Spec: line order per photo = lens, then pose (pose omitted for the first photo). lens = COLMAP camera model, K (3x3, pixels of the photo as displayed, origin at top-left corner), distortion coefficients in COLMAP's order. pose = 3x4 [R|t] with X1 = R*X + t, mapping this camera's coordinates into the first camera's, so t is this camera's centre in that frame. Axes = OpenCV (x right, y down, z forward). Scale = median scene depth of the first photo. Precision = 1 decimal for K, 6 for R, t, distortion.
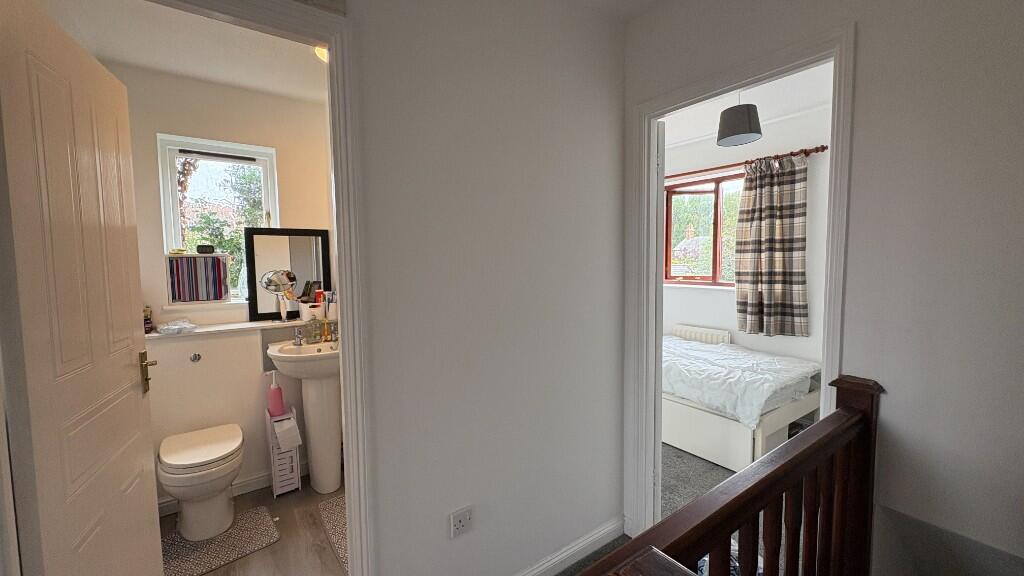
lens RADIAL K [[404.5, 0, 512.3], [0, 404.5, 290.0], [0, 0, 1]] dist [0.001648, -0.000326]
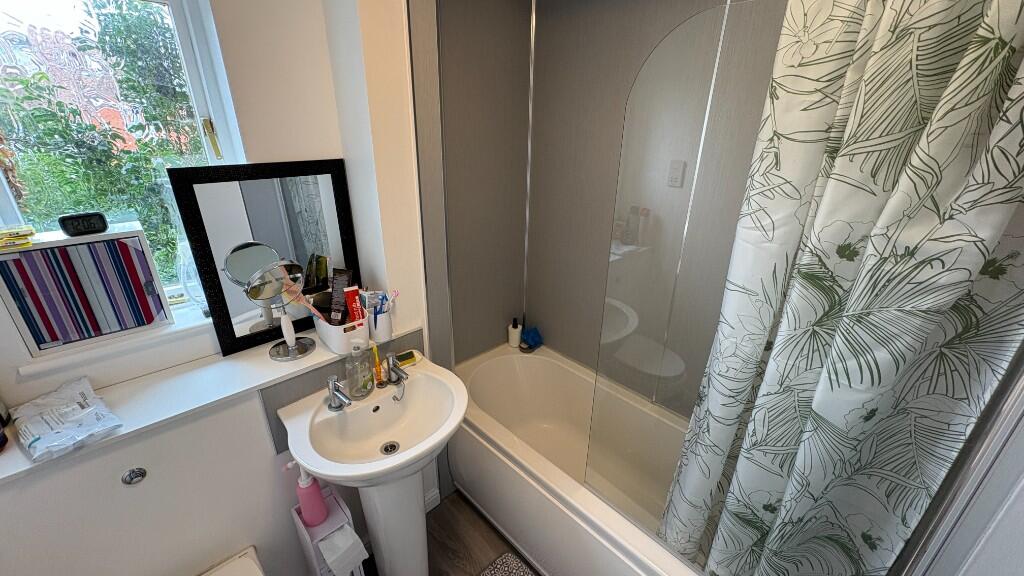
lens RADIAL K [[404.5, 0, 510.2], [0, 404.5, 286.8], [0, 0, 1]] dist [0.001648, -0.000326]
pose [[0.991544, -0.024962, 0.127349, -0.420899], [-0.016406, 0.949340, 0.313823, -0.211651], [-0.128731, -0.313259, 0.940902, 0.595542]]
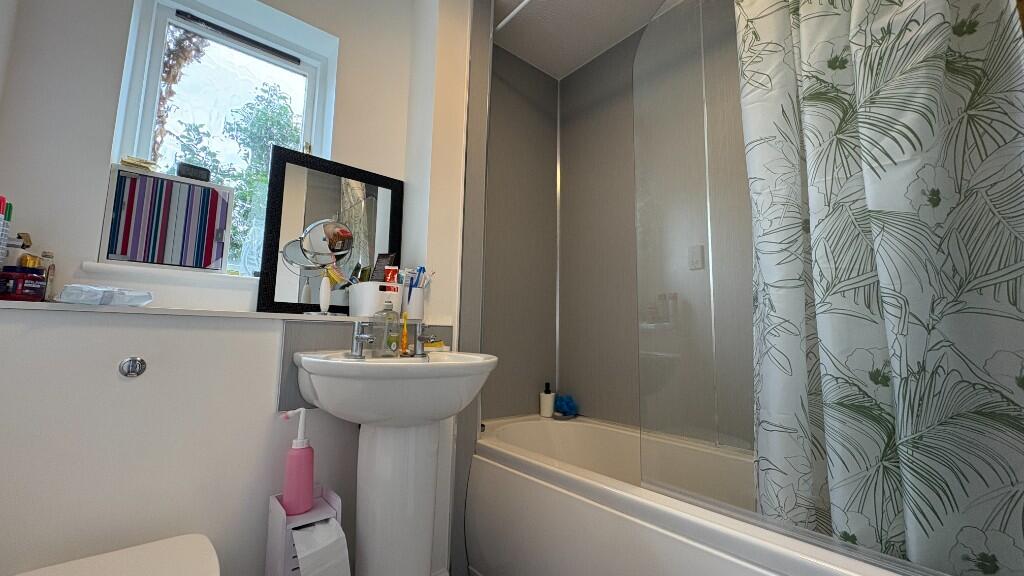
lens RADIAL K [[404.5, 0, 510.6], [0, 404.5, 291.3], [0, 0, 1]] dist [0.001648, -0.000326]
pose [[0.997733, 0.037477, 0.055890, -0.427873], [-0.026058, 0.980933, -0.192589, 0.169025], [-0.062042, 0.190696, 0.979687, 0.563254]]
